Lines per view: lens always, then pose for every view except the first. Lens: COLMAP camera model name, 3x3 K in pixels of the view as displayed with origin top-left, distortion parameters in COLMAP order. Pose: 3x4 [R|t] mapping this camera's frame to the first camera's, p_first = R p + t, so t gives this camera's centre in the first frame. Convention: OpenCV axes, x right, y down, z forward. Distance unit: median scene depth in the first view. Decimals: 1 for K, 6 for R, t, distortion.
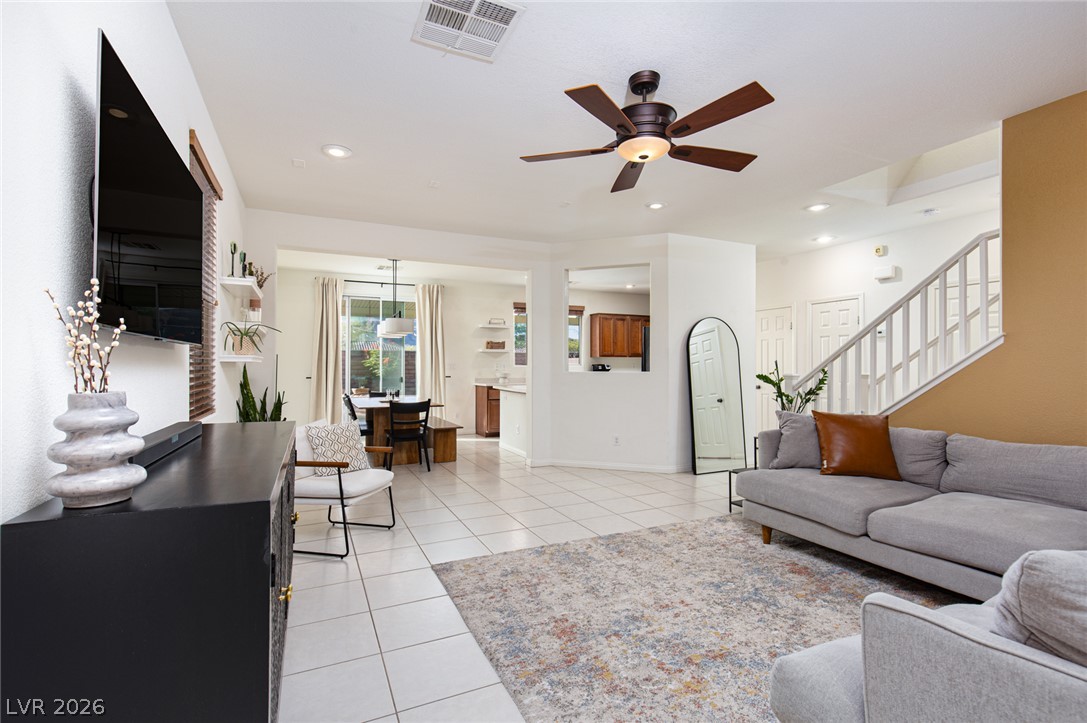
lens RADIAL K [[499.2, 0, 548.7], [0, 499.2, 366.4], [0, 0, 1]] dist [0.012577, 0.000037]
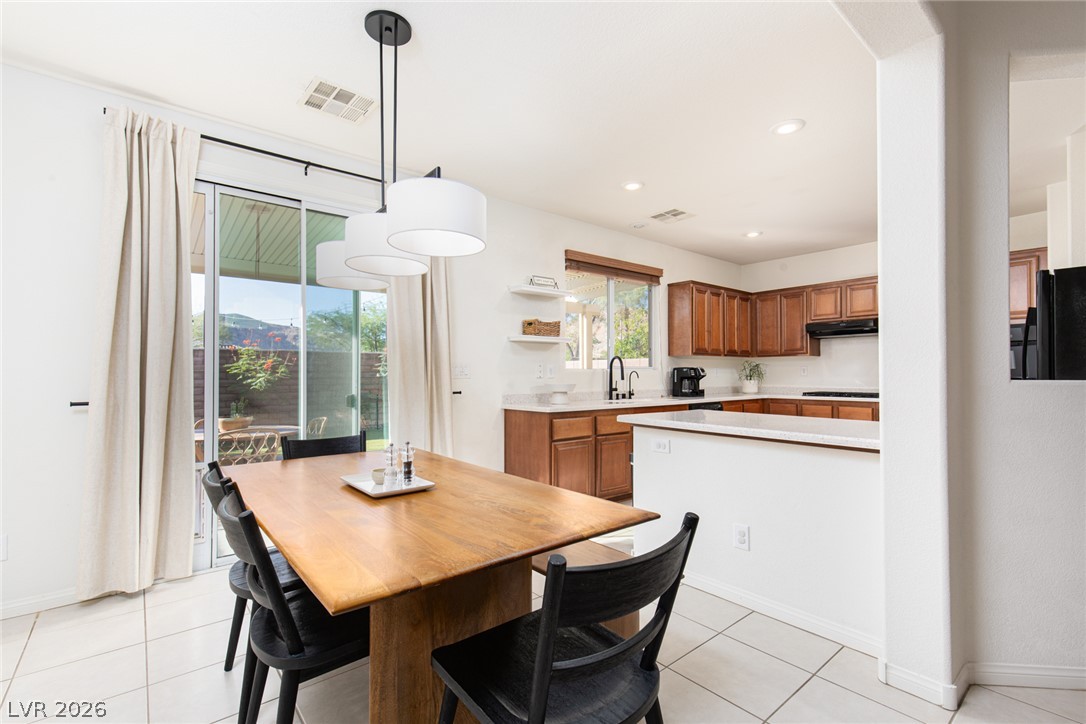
lens RADIAL K [[486.4, 0, 545.2], [0, 486.4, 367.5], [0, 0, 1]] dist [0.015080, -0.000249]
pose [[0.971234, -0.000539, 0.238128, -0.203971], [0.003903, 0.999899, -0.013656, 0.003428], [-0.238096, 0.014192, 0.971138, 0.485079]]
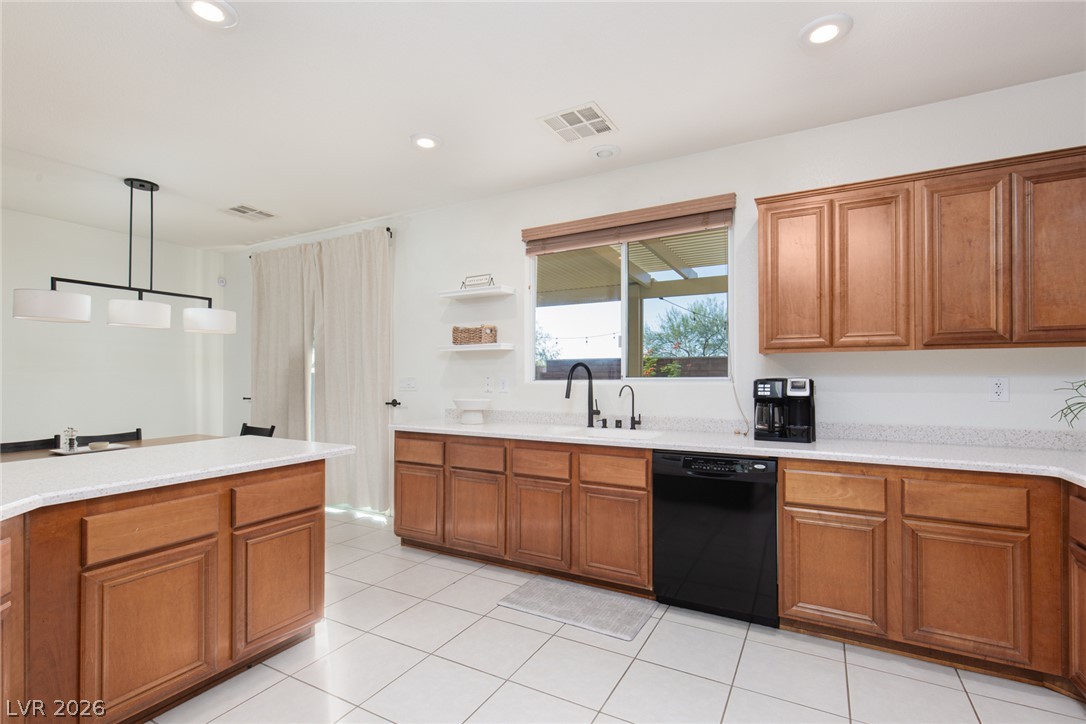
lens RADIAL K [[498.8, 0, 548.2], [0, 498.8, 366.9], [0, 0, 1]] dist [0.012577, 0.000037]
pose [[0.586043, -0.022318, -0.809972, 0.266632], [0.001384, 0.999647, -0.026543, -0.003078], [0.810279, 0.014434, 0.585867, 0.740290]]
